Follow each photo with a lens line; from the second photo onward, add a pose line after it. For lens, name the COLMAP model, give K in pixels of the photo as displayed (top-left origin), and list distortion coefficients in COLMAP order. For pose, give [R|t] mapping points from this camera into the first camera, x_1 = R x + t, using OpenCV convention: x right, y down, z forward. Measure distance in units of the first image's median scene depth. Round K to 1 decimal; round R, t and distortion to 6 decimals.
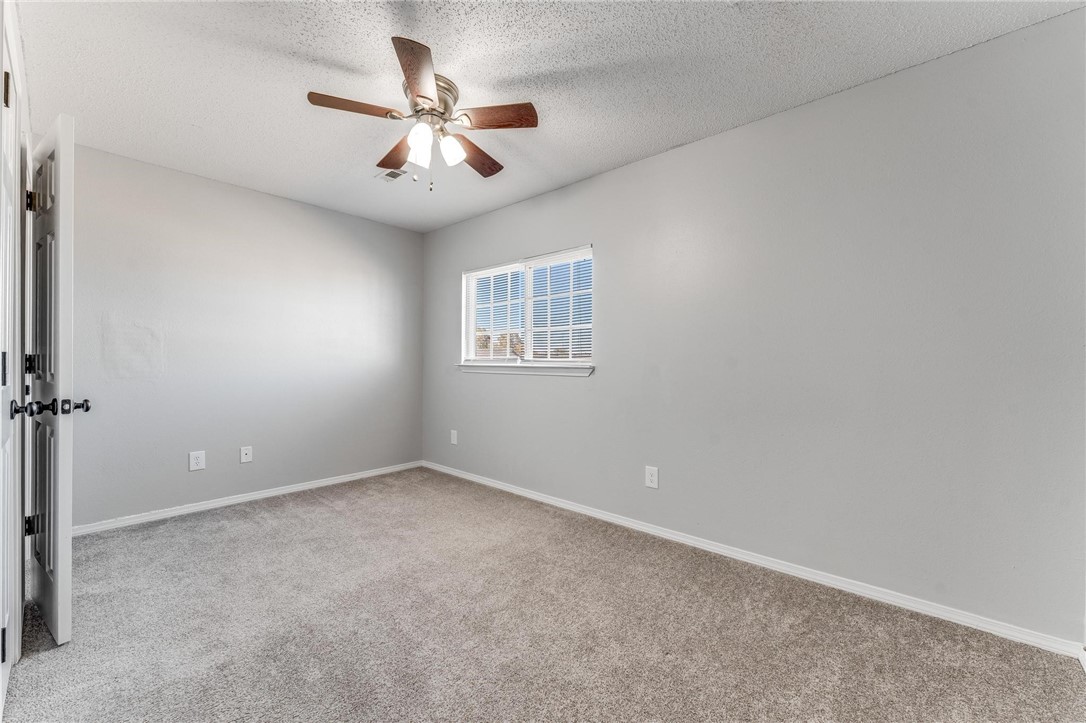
lens RADIAL K [[440.7, 0, 553.1], [0, 440.7, 359.2], [0, 0, 1]] dist [-0.002365, 0.000664]
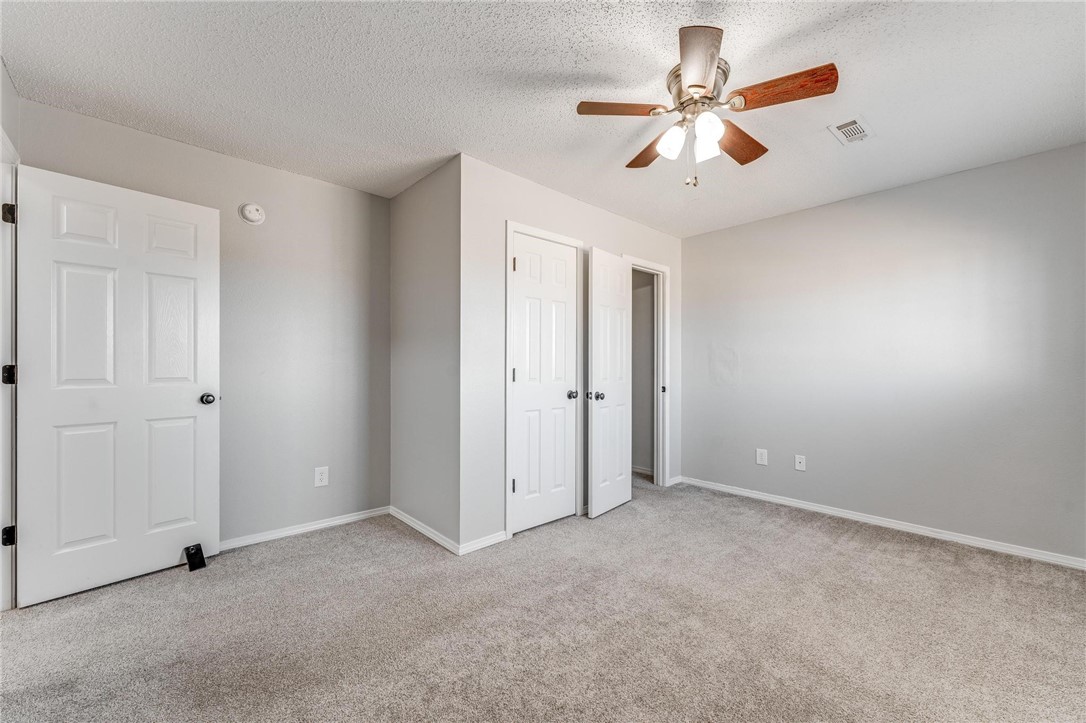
lens RADIAL K [[455.6, 0, 548.0], [0, 455.6, 363.7], [0, 0, 1]] dist [0.000290, -0.000906]
pose [[-0.131465, -0.012386, -0.991243, 0.512568], [-0.004744, 0.999918, -0.011865, -0.004422], [0.991309, 0.003142, -0.131513, 0.609932]]
